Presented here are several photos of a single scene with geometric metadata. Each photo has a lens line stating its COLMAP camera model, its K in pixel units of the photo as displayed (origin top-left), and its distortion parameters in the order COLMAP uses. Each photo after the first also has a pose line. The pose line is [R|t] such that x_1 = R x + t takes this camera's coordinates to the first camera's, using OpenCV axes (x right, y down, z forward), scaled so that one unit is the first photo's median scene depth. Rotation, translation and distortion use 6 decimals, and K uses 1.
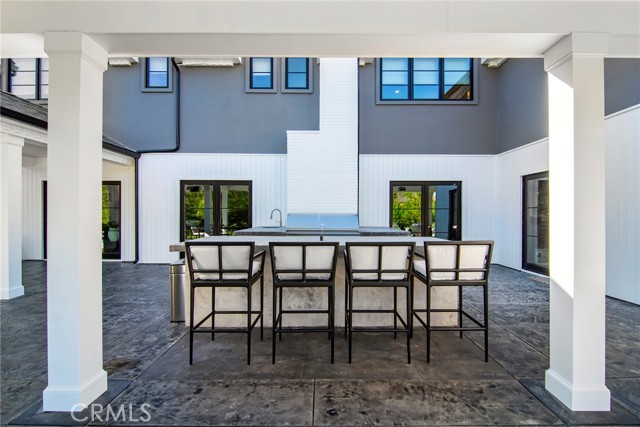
lens RADIAL K [[307.4, 0, 321.4], [0, 307.4, 217.9], [0, 0, 1]] dist [-0.016486, -0.001413]
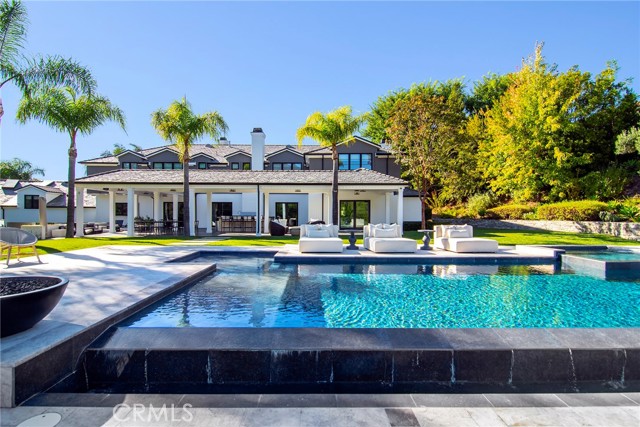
lens RADIAL K [[308.0, 0, 314.2], [0, 308.0, 213.6], [0, 0, 1]] dist [0.003545, -0.000380]
pose [[0.999904, -0.001040, 0.013851, 1.506695], [0.001183, 0.999946, -0.010319, 0.090546], [-0.013839, 0.010335, 0.999851, -5.738235]]
